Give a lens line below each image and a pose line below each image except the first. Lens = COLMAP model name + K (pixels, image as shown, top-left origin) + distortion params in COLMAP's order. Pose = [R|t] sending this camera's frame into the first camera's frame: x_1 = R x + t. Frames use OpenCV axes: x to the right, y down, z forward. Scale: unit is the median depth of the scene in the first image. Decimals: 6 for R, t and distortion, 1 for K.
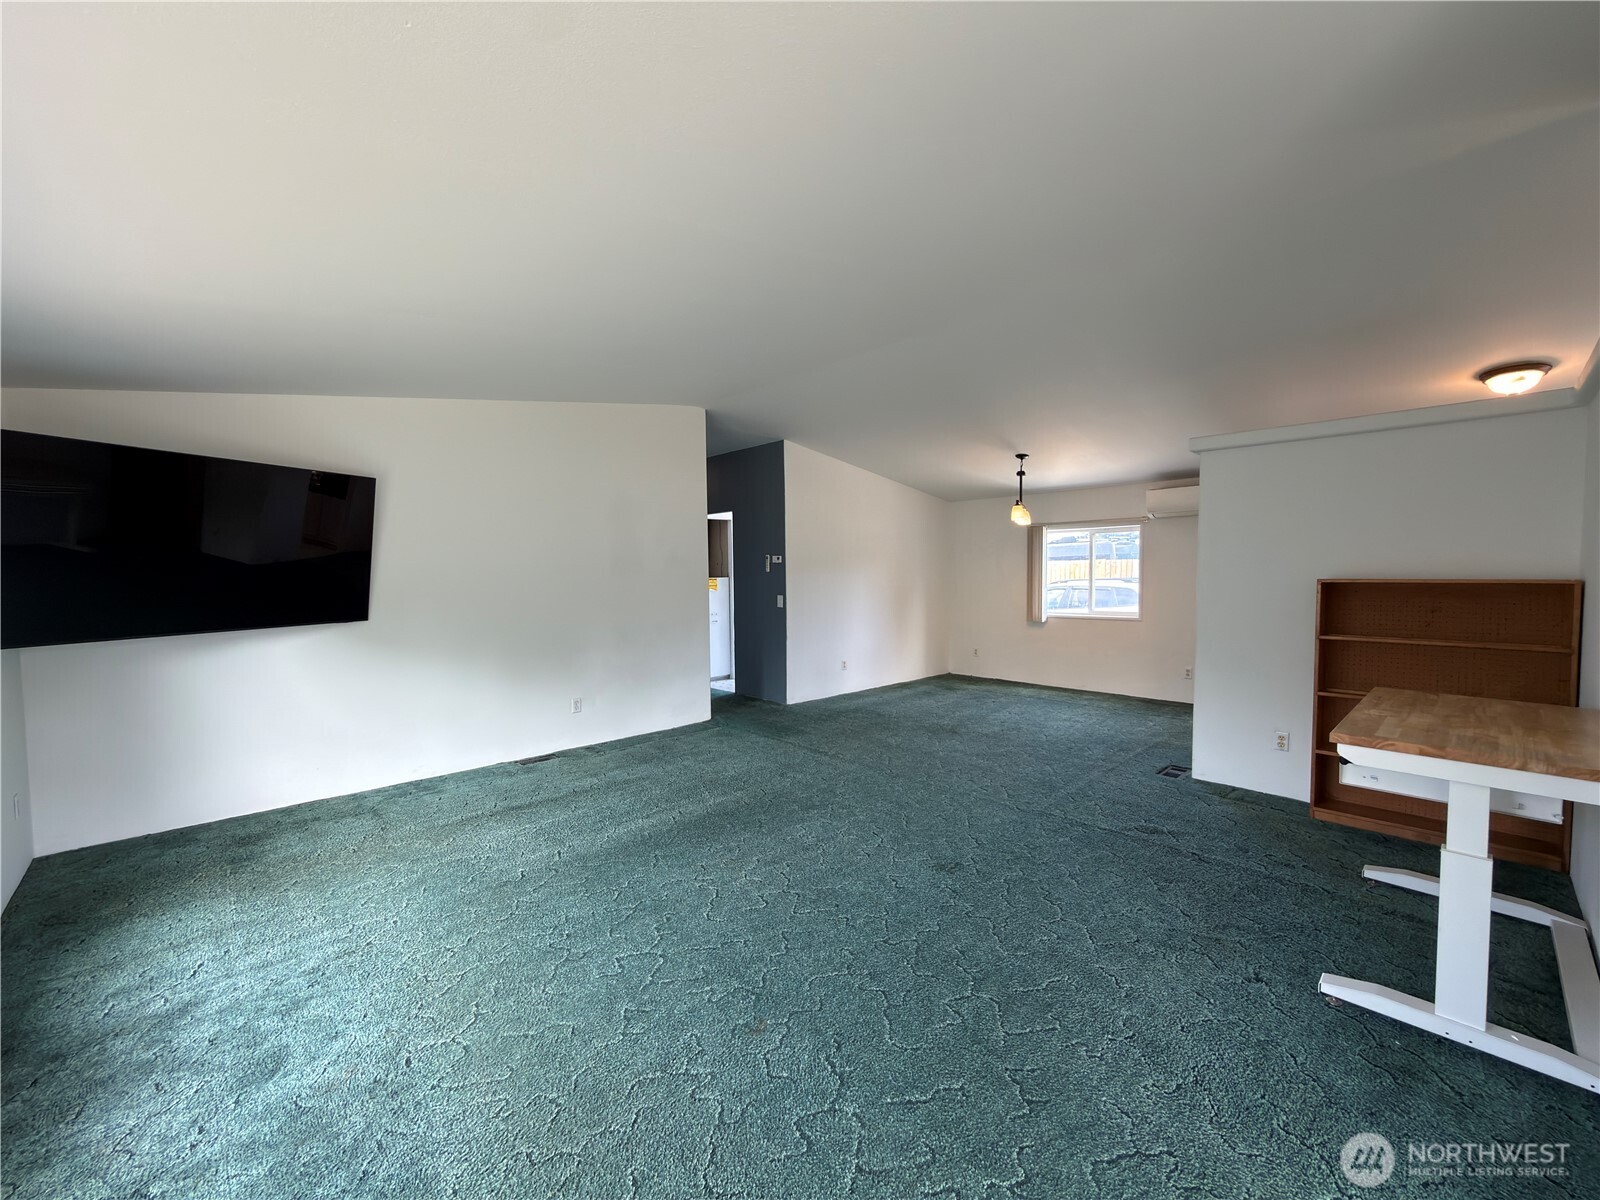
lens RADIAL K [[633.6, 0, 800.0], [0, 633.6, 600.0], [0, 0, 1]] dist [-0.001625, -0.000087]
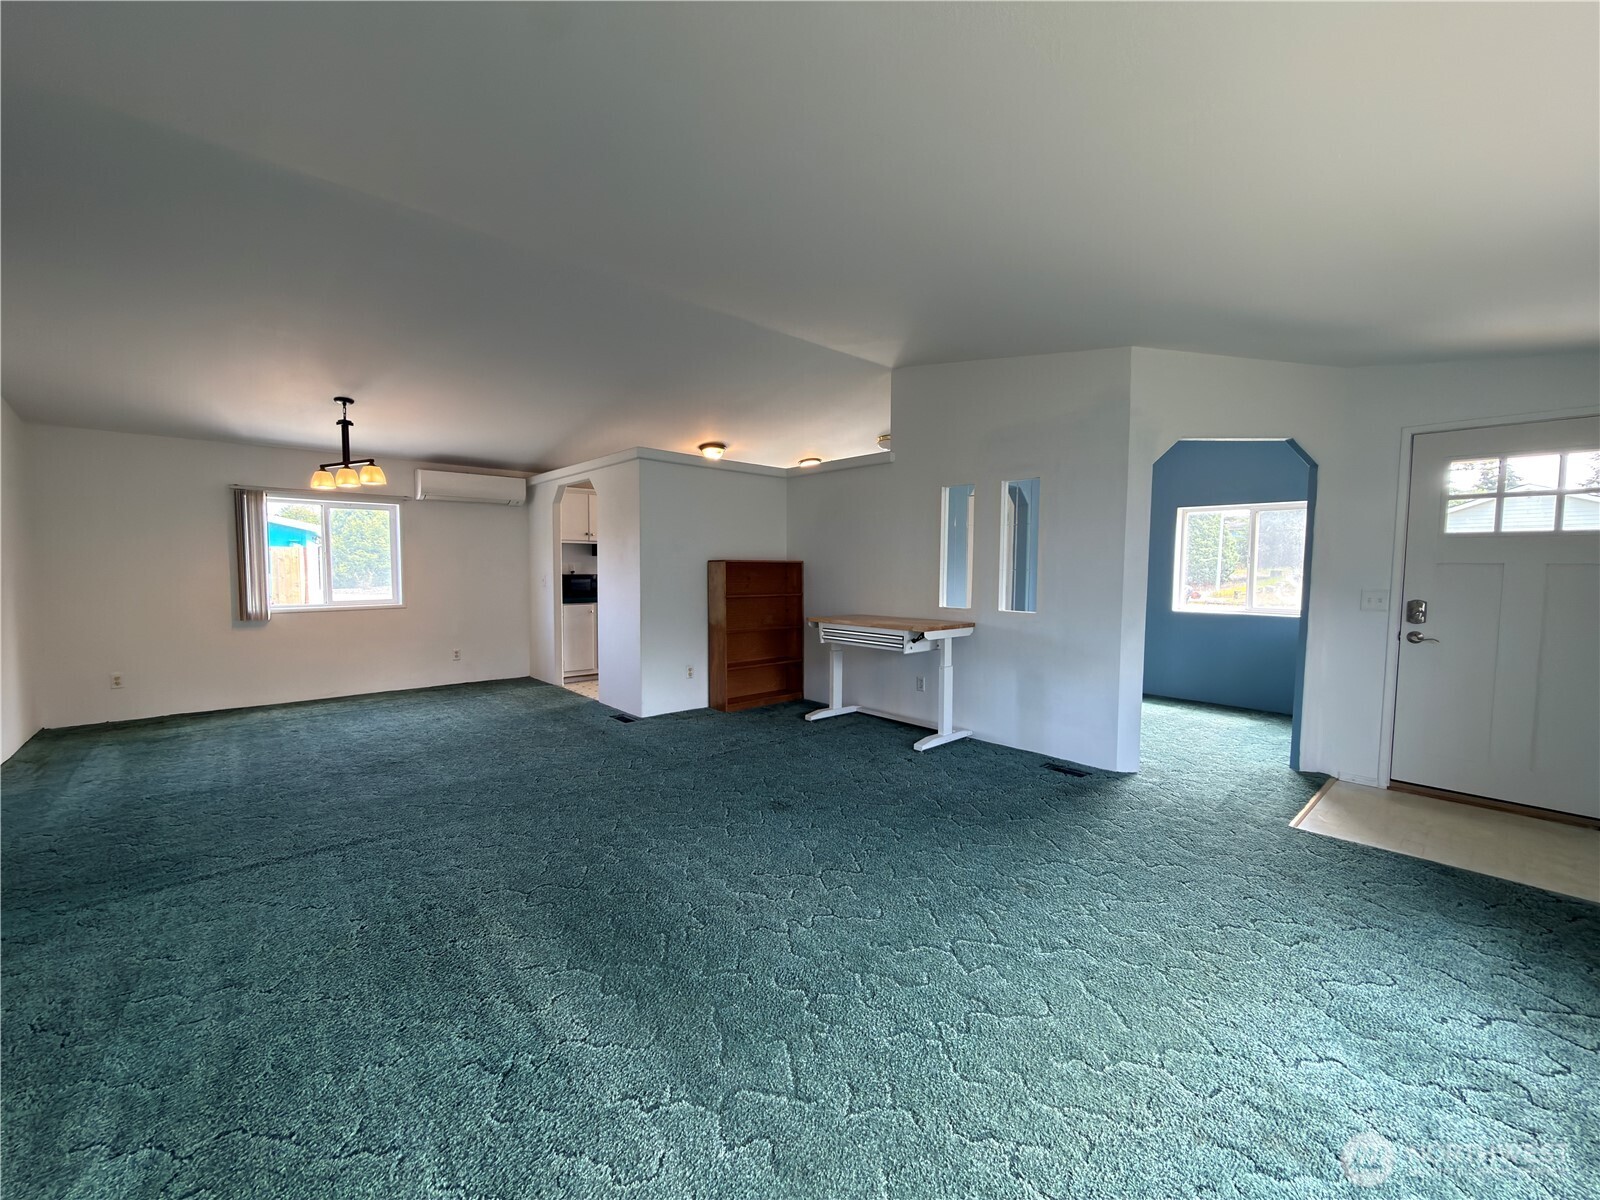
lens RADIAL K [[632.7, 0, 800.0], [0, 632.7, 600.0], [0, 0, 1]] dist [-0.001470, 0.000087]
pose [[0.025384, -0.045411, 0.998646, -0.673587], [0.038558, 0.998269, 0.044414, 0.004402], [-0.998934, 0.037379, 0.027091, 0.702199]]
